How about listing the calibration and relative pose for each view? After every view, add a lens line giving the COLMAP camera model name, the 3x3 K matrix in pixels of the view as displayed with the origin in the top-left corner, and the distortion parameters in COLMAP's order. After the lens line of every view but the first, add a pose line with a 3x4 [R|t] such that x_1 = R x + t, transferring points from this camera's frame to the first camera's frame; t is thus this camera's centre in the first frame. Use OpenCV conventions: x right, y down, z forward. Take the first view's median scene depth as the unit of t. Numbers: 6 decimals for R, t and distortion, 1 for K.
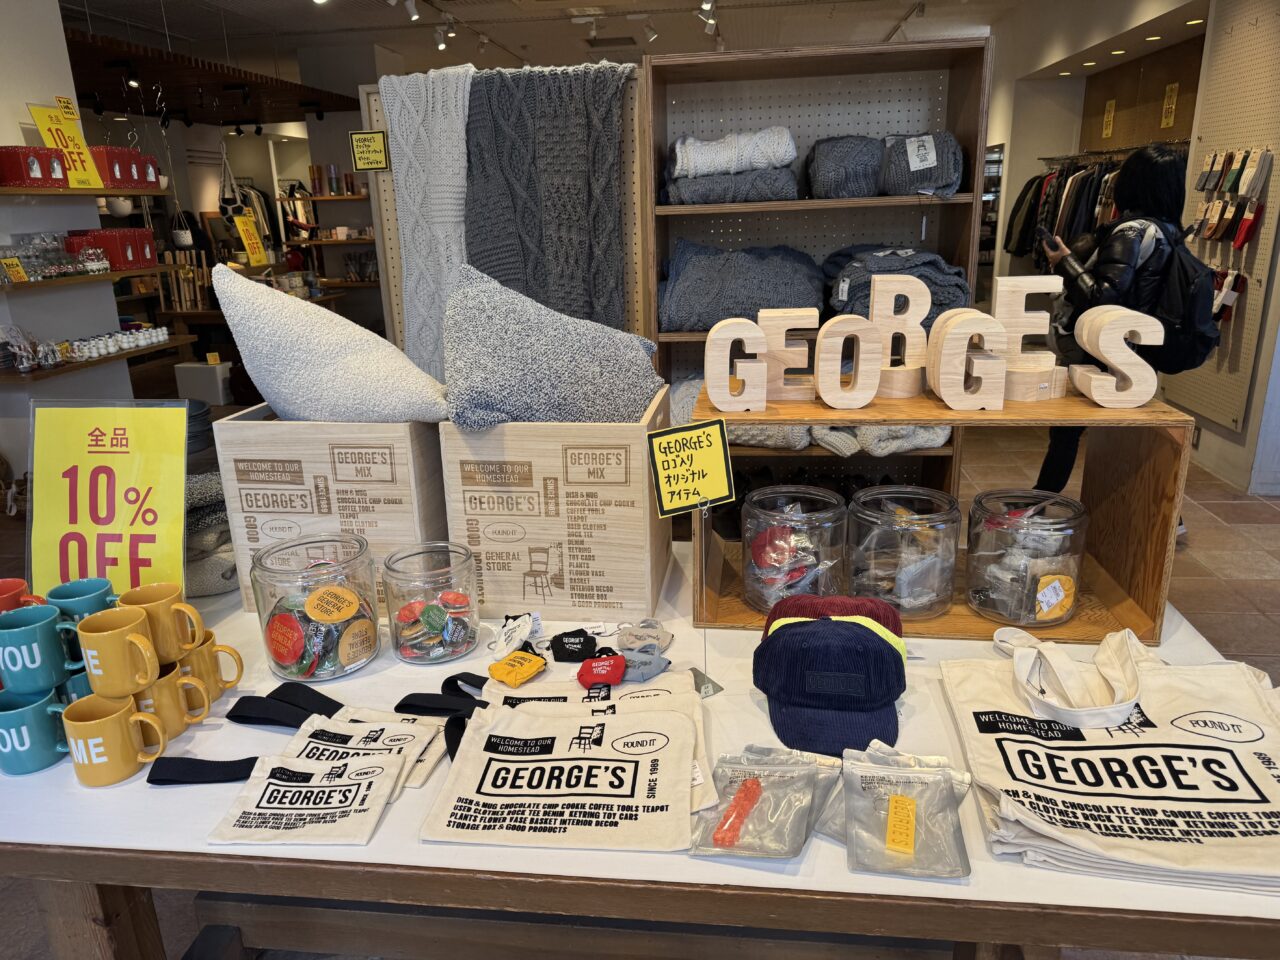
lens RADIAL K [[902.9, 0, 638.6], [0, 902.9, 478.7], [0, 0, 1]] dist [0.002211, -0.001048]
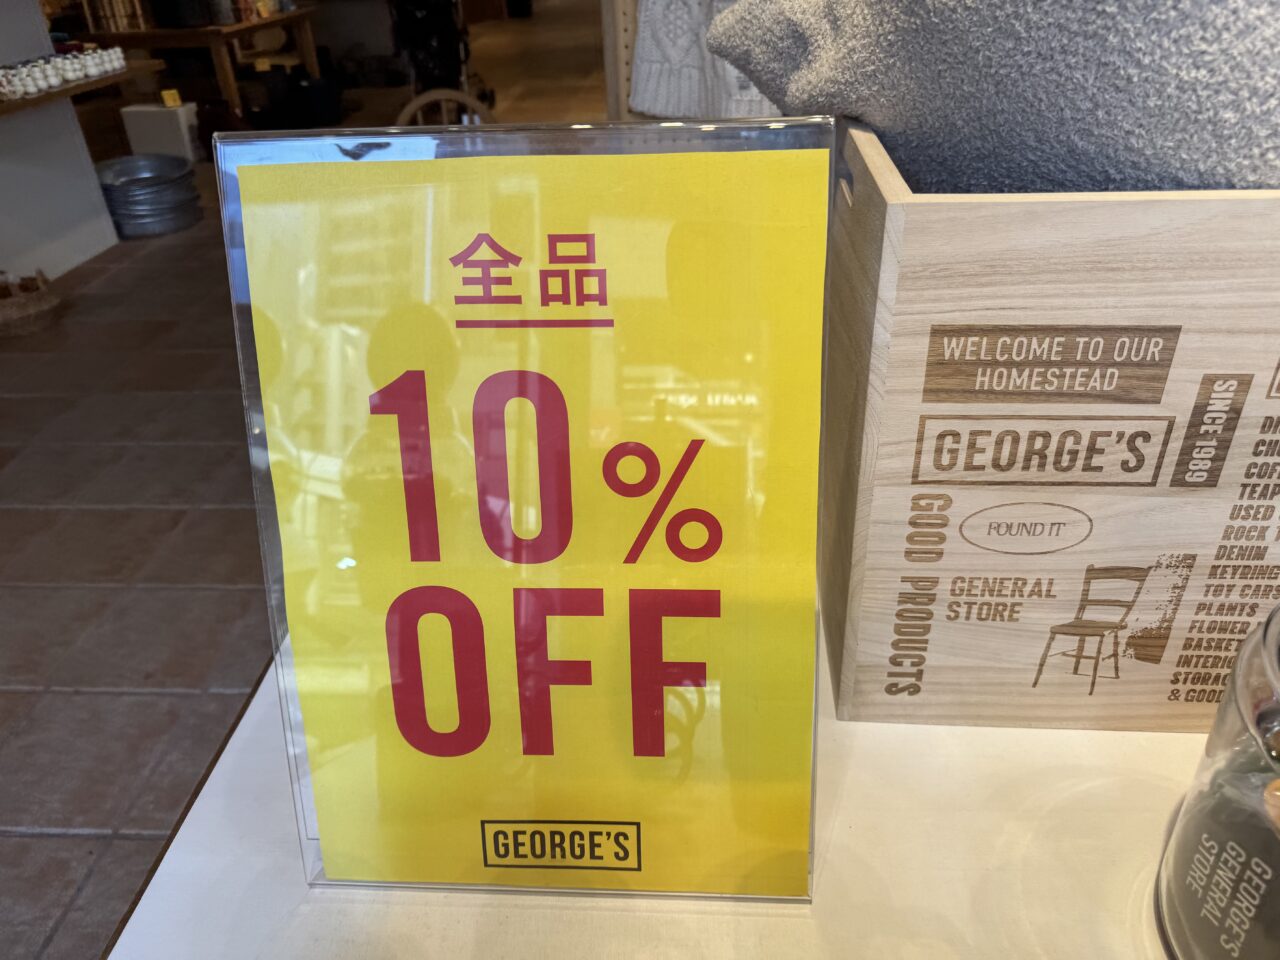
lens RADIAL K [[902.9, 0, 640.7], [0, 902.9, 478.1], [0, 0, 1]] dist [0.002211, -0.001048]
pose [[0.997906, -0.043859, 0.047537, -0.560472], [0.029846, 0.964290, 0.263161, -0.055246], [-0.057382, -0.261191, 0.963580, 0.699051]]
